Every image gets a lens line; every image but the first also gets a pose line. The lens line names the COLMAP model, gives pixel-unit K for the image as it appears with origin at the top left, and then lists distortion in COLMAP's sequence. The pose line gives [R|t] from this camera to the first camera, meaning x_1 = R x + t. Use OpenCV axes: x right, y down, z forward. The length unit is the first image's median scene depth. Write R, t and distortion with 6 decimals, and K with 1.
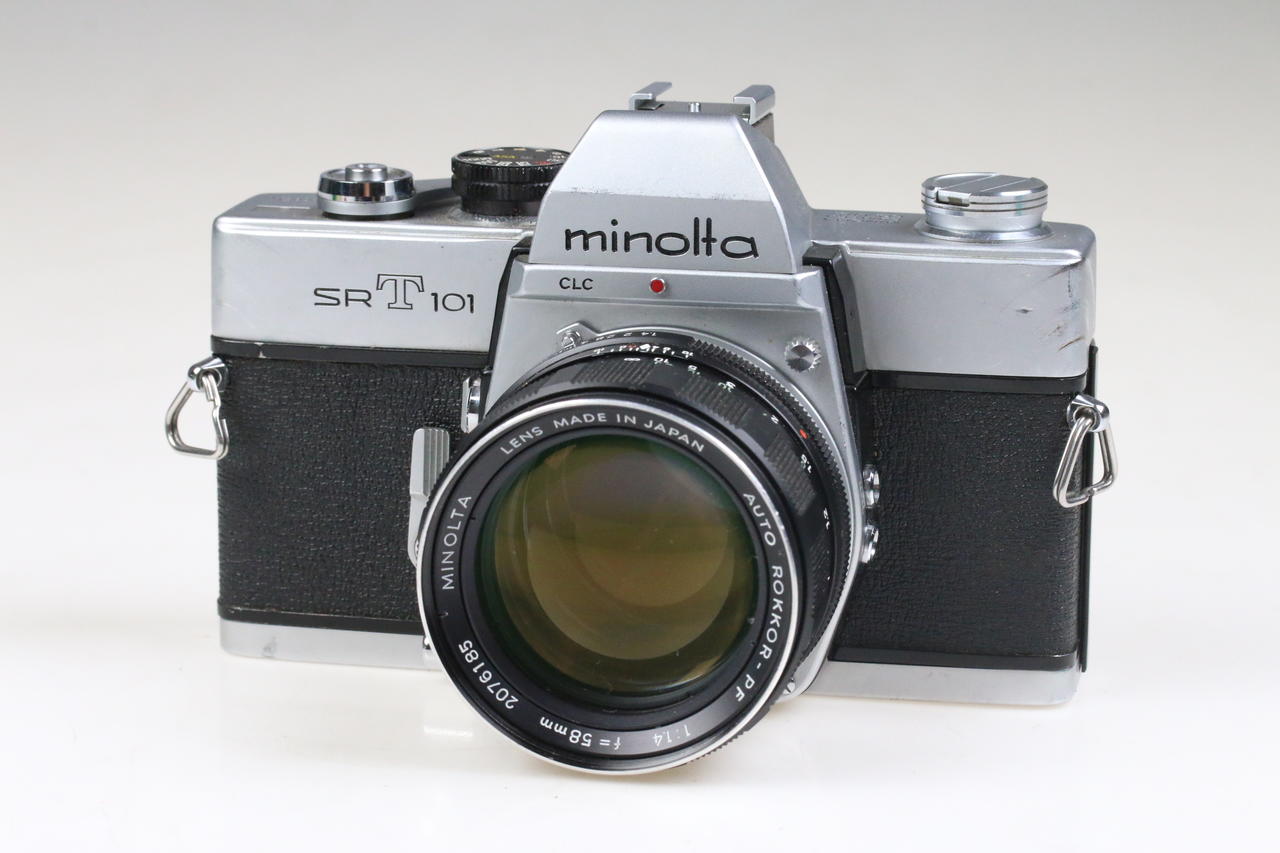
lens RADIAL K [[3377.6, 0, 640.0], [0, 3377.6, 424.4], [0, 0, 1]] dist [0.060499, 0.000000]
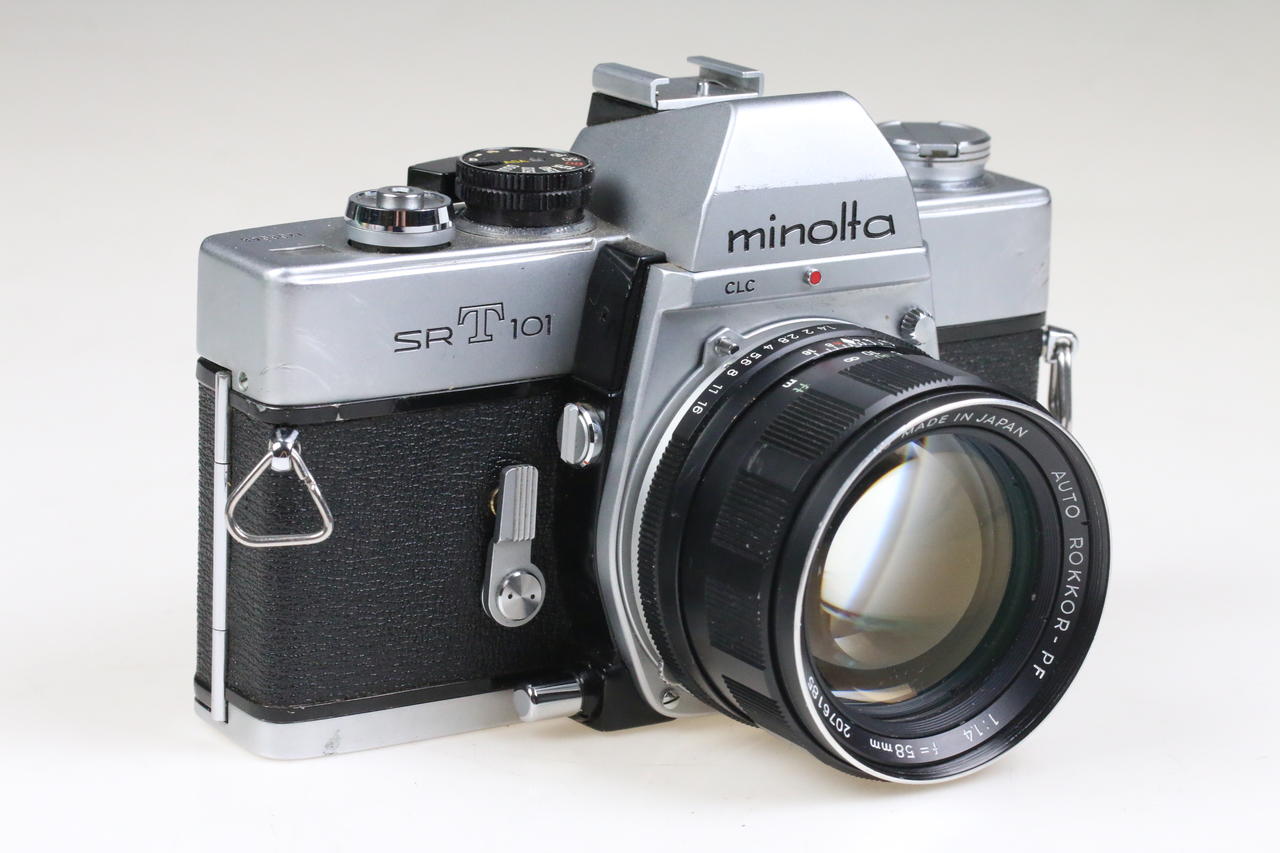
lens RADIAL K [[3377.6, 0, 640.5], [0, 3377.6, 428.8], [0, 0, 1]] dist [0.060499, 0.000000]
pose [[0.769027, -0.162909, 0.618108, -0.633838], [0.134249, 0.986574, 0.092995, -0.094511], [-0.624960, 0.011465, 0.780573, 0.281424]]
